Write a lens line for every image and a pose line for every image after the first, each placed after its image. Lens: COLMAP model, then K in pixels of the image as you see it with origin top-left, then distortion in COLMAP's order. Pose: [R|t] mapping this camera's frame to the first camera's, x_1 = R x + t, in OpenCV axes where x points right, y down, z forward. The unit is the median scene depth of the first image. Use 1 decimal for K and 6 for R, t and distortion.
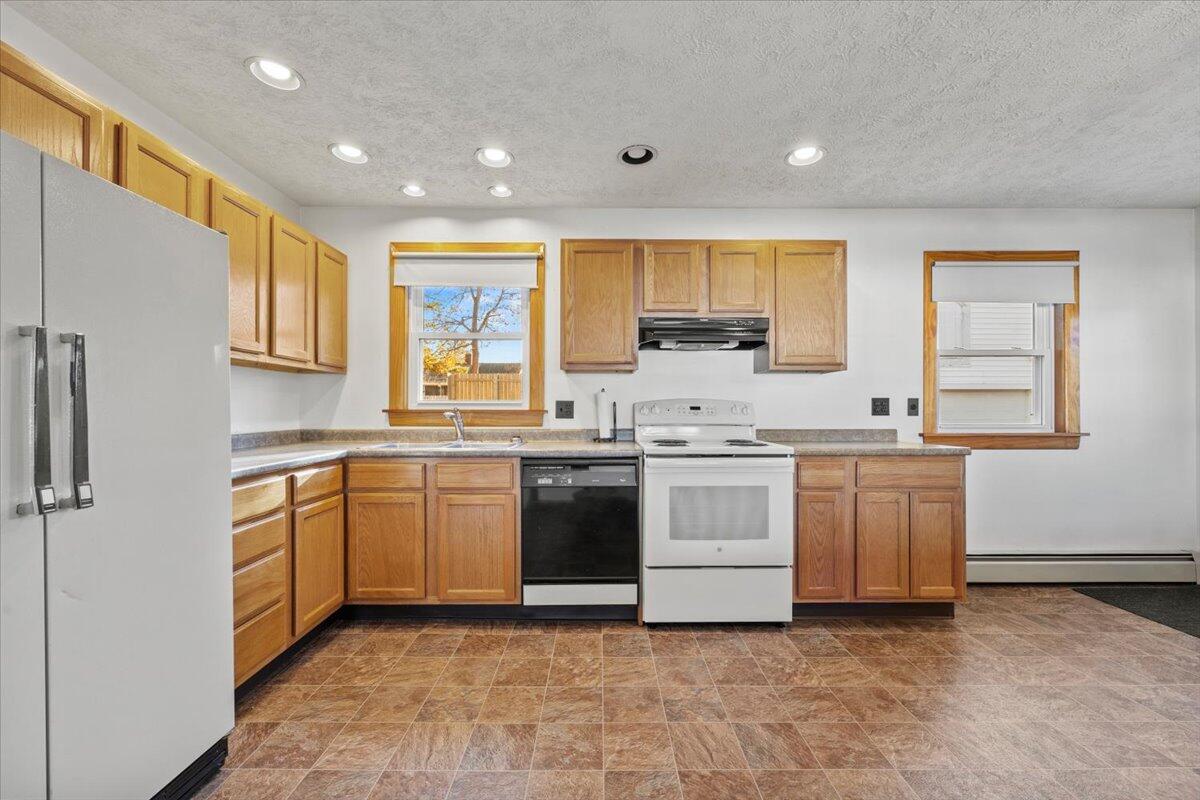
lens RADIAL K [[485.0, 0, 599.5], [0, 485.0, 410.6], [0, 0, 1]] dist [-0.001513, 0.000002]
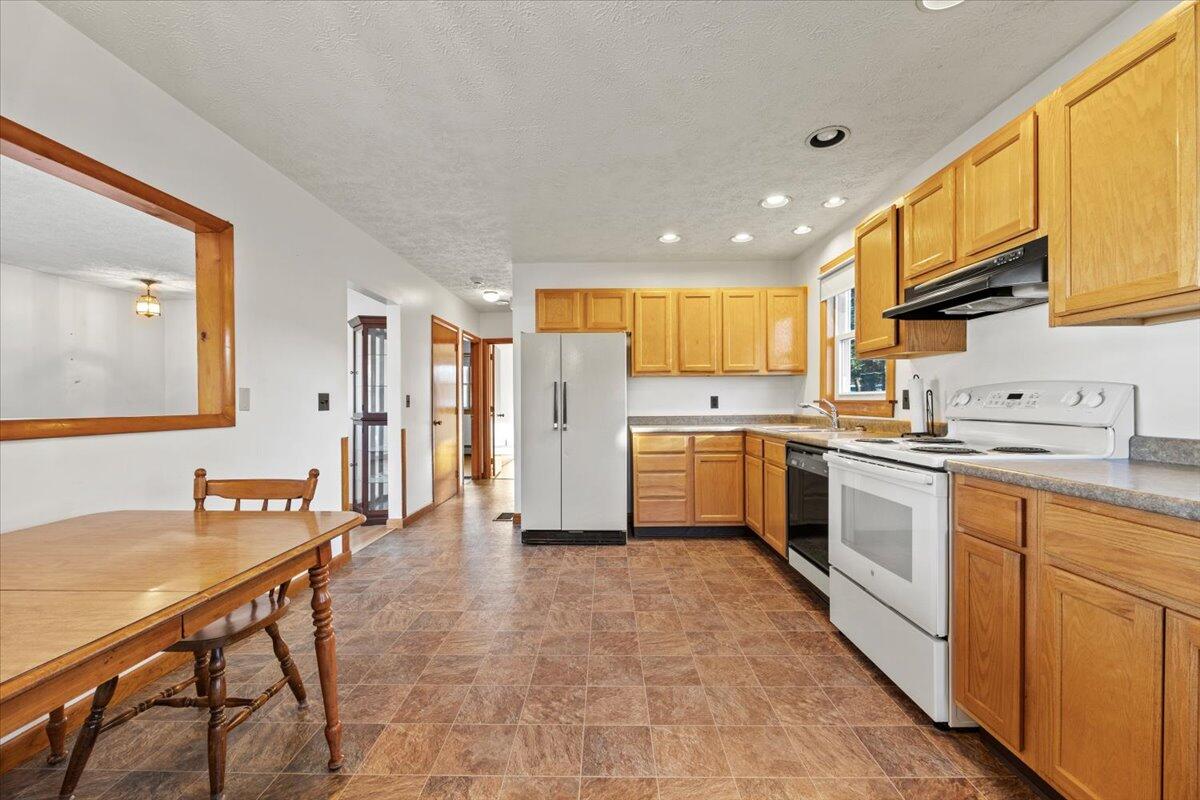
lens RADIAL K [[485.0, 0, 599.5], [0, 485.0, 410.6], [0, 0, 1]] dist [-0.001513, 0.000002]
pose [[-0.024953, 0.014612, -0.999582, 1.086426], [0.006635, 0.999874, 0.014450, 0.001570], [0.999667, -0.006272, -0.025047, 0.580667]]
